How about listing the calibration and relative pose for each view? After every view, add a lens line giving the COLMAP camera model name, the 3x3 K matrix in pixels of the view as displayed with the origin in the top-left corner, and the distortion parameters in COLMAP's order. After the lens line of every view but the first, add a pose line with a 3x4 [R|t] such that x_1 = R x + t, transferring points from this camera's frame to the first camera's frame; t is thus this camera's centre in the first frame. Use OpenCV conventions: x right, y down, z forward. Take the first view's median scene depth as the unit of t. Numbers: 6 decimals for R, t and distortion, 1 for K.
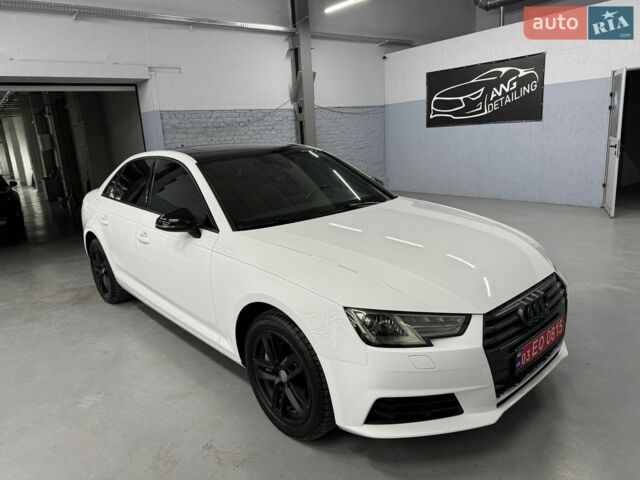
lens RADIAL K [[468.6, 0, 320.7], [0, 468.6, 246.1], [0, 0, 1]] dist [0.013661, -0.001443]
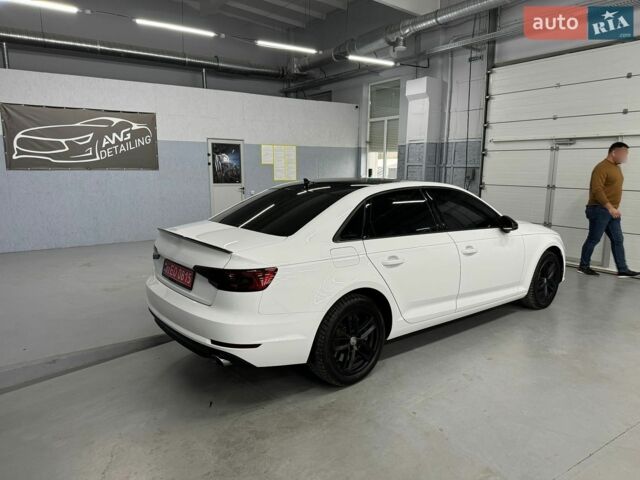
lens RADIAL K [[479.7, 0, 319.1], [0, 479.7, 240.7], [0, 0, 1]] dist [0.004424, 0.004789]
pose [[0.070659, -0.091507, 0.993294, -0.596558], [0.228033, 0.970896, 0.073222, -0.081255], [-0.971086, 0.221330, 0.089469, 0.473733]]
